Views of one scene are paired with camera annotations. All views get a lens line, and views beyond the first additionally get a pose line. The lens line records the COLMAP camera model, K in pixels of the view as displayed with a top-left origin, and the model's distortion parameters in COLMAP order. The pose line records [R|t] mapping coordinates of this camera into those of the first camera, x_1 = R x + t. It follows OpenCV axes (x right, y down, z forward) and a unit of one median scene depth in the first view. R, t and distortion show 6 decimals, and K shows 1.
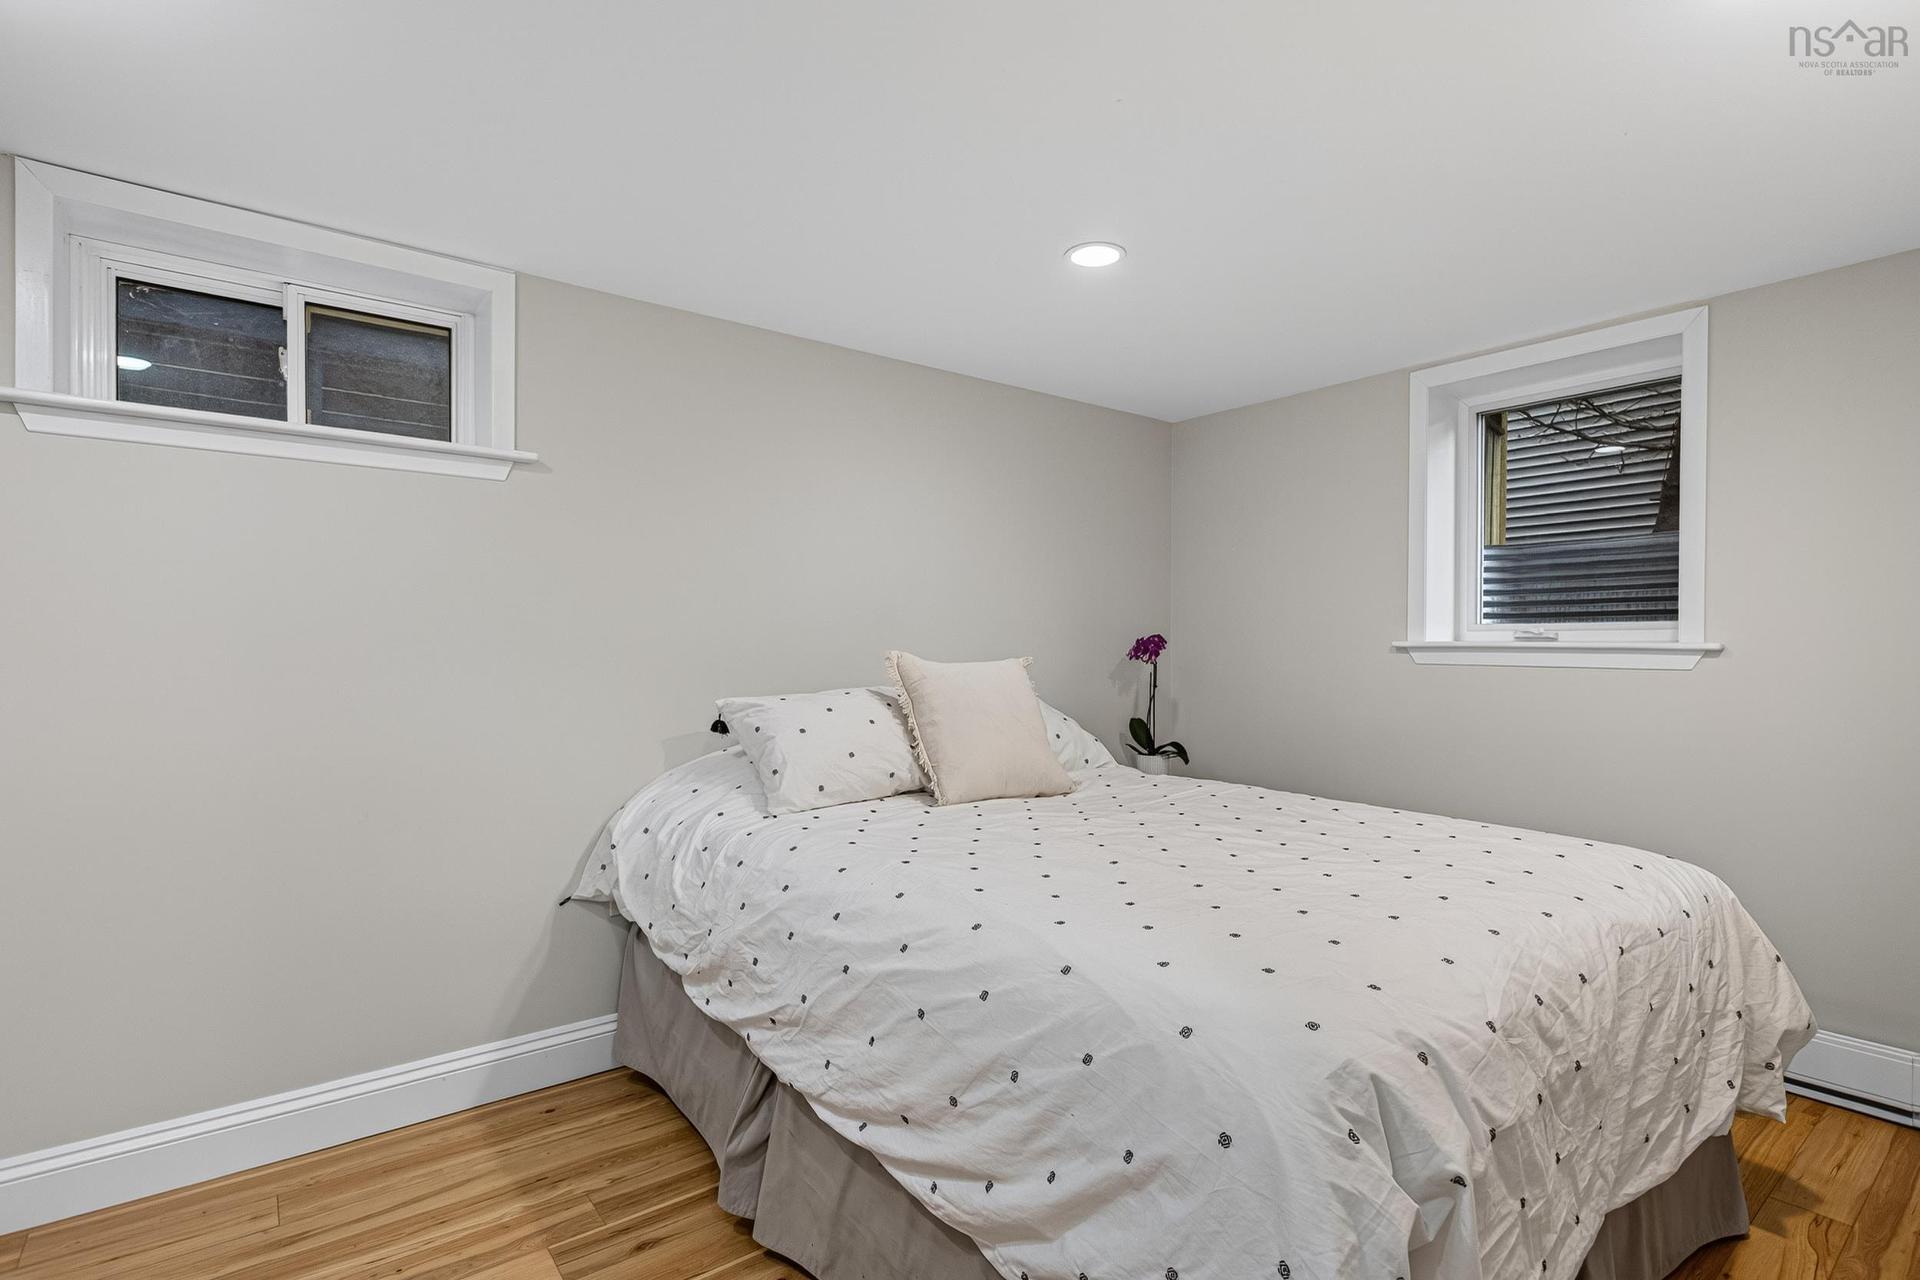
lens RADIAL K [[923.5, 0, 963.4], [0, 923.5, 637.8], [0, 0, 1]] dist [-0.025385, 0.018490]
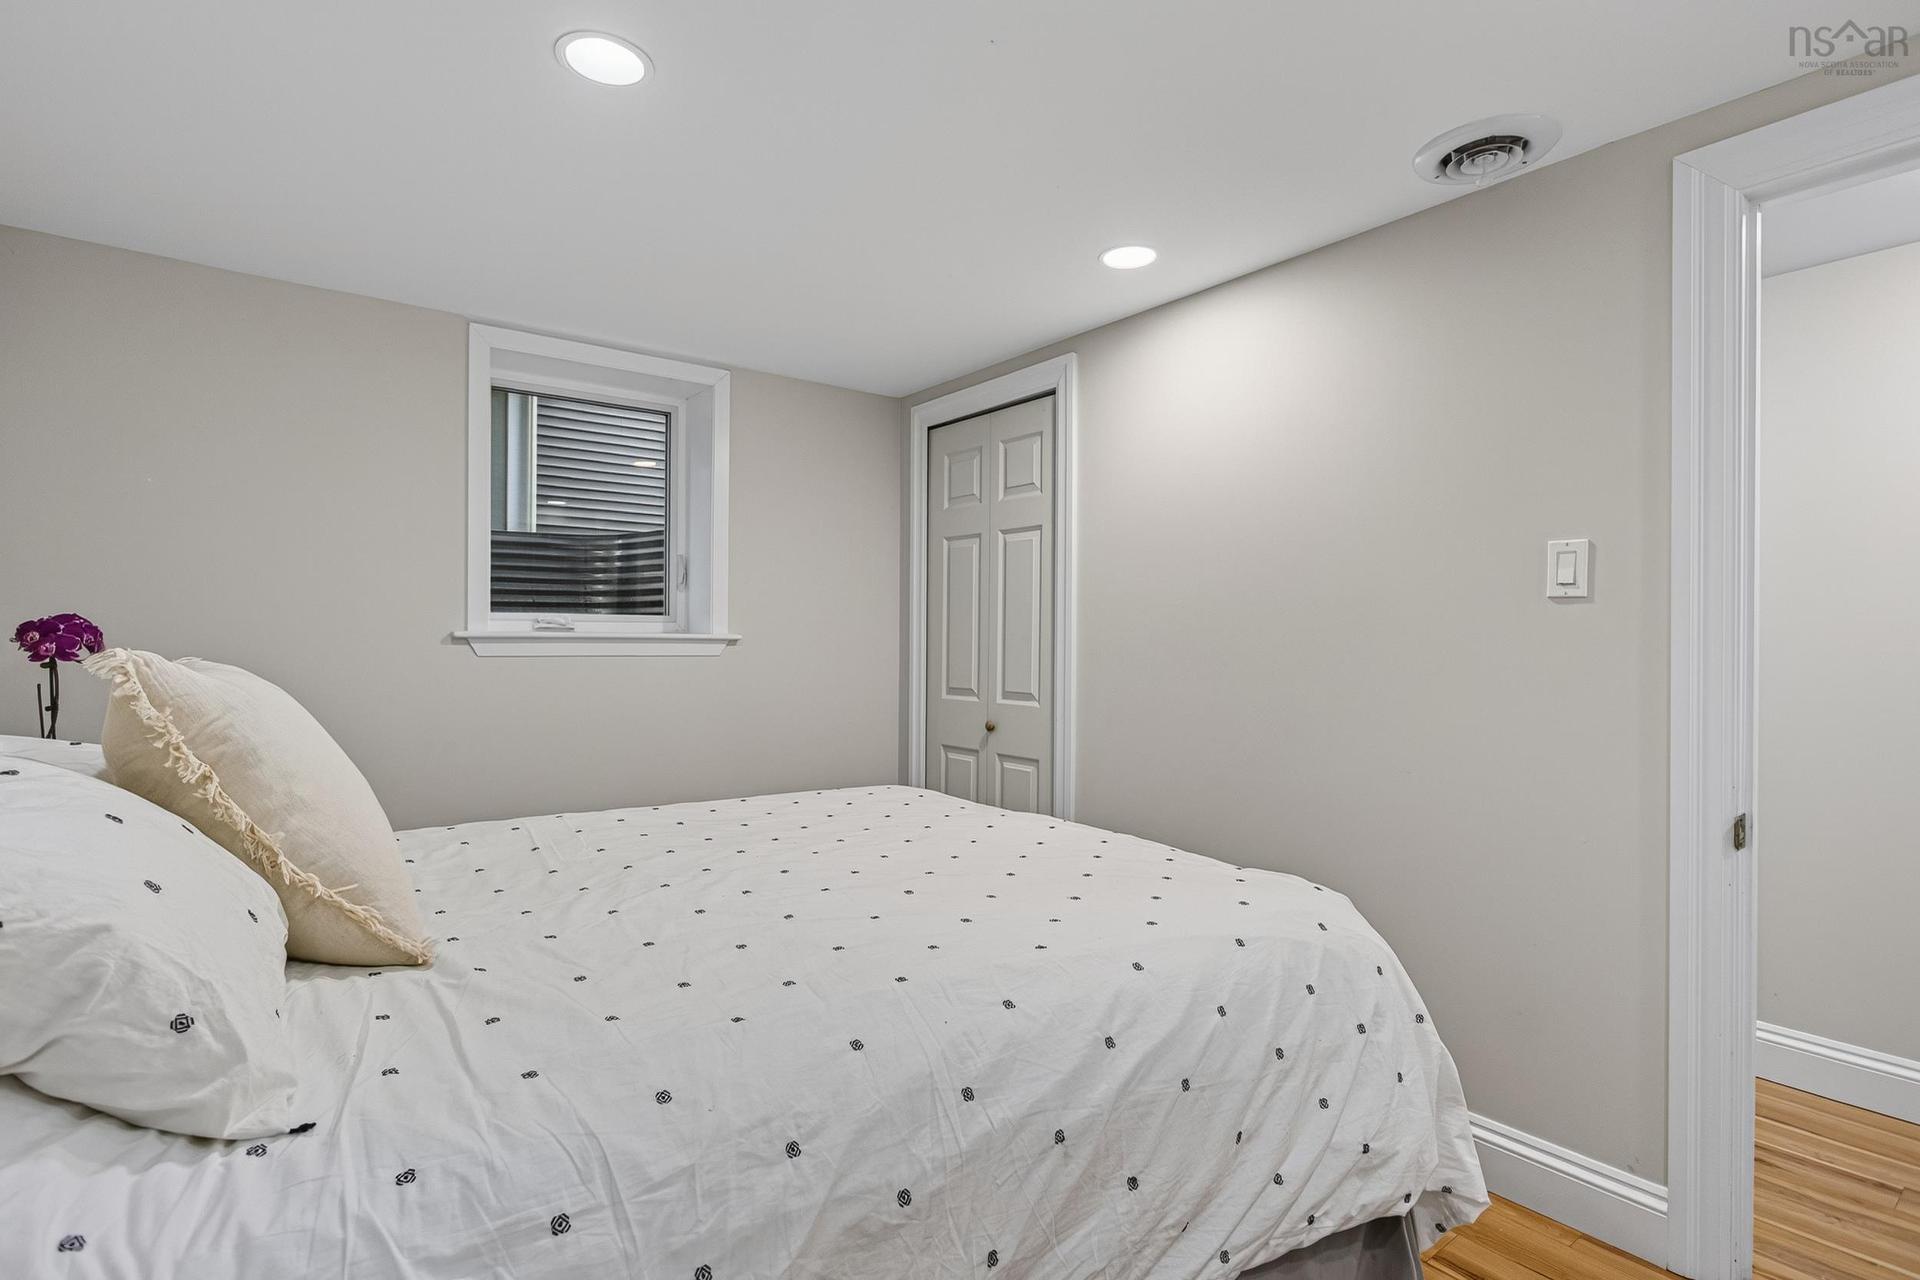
lens RADIAL K [[923.5, 0, 963.4], [0, 923.5, 637.8], [0, 0, 1]] dist [-0.025385, 0.018490]
pose [[0.012802, -0.002272, 0.999915, -0.527387], [-0.011474, 0.999931, 0.002419, 0.004196], [-0.999852, -0.011504, 0.012775, 0.720952]]
